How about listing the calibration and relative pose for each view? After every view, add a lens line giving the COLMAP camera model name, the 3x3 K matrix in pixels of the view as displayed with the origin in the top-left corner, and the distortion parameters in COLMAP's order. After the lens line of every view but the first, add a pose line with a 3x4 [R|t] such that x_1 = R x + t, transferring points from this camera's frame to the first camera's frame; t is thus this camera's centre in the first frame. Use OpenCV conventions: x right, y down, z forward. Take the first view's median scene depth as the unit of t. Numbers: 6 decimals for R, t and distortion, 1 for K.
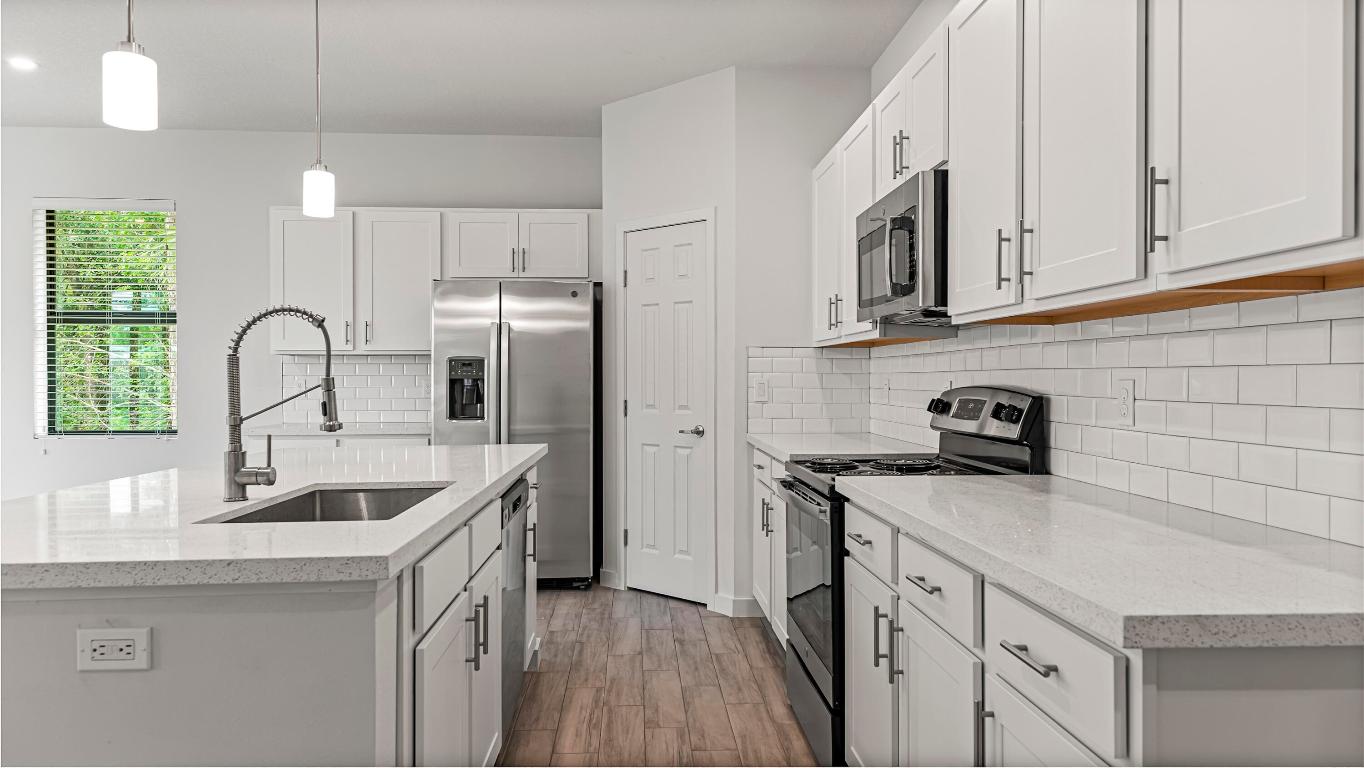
lens RADIAL K [[884.6, 0, 683.6], [0, 884.6, 388.5], [0, 0, 1]] dist [0.004491, 0.003567]
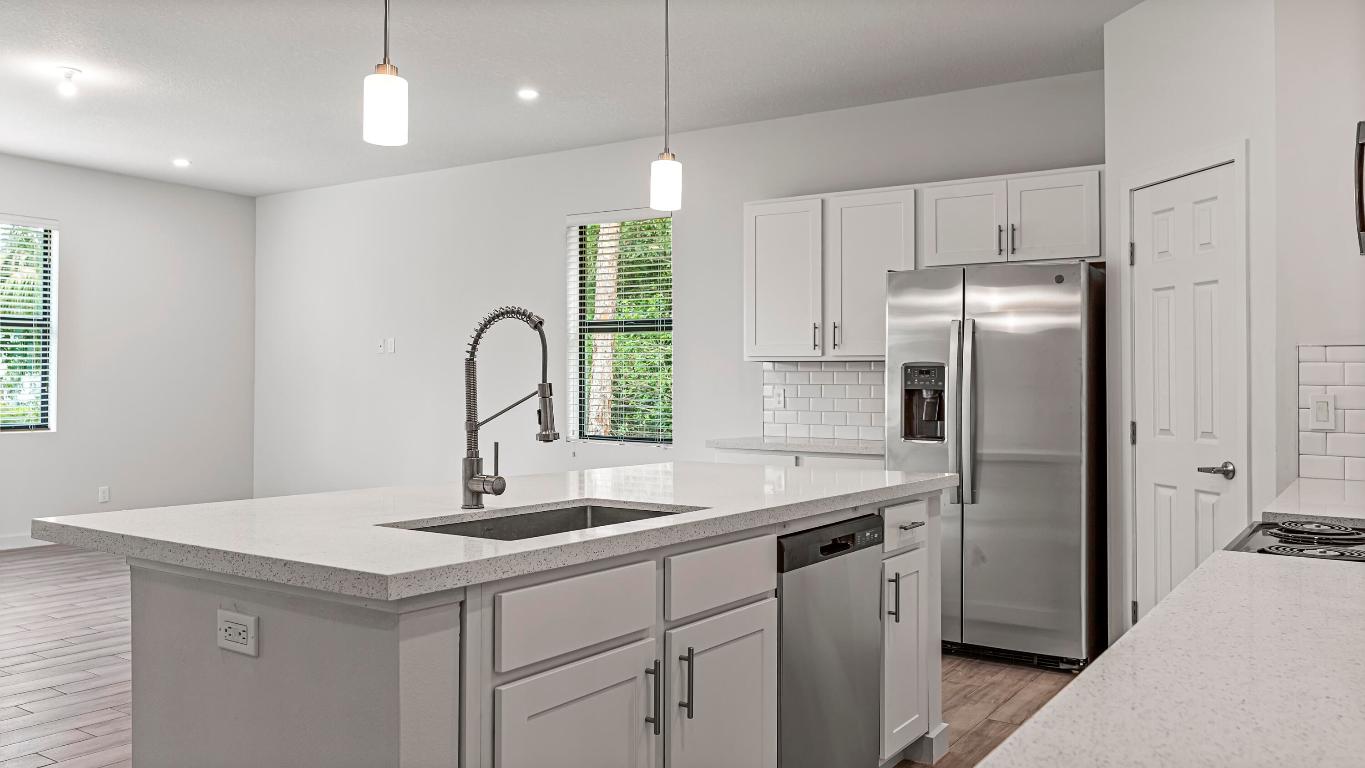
lens RADIAL K [[1053.8, 0, 681.8], [0, 1053.8, 375.3], [0, 0, 1]] dist [-0.000414, 0.007978]
pose [[0.792328, 0.003428, -0.610086, 0.171220], [-0.019468, 0.999617, -0.019666, -0.000764], [0.609785, 0.027459, 0.792091, 0.094004]]
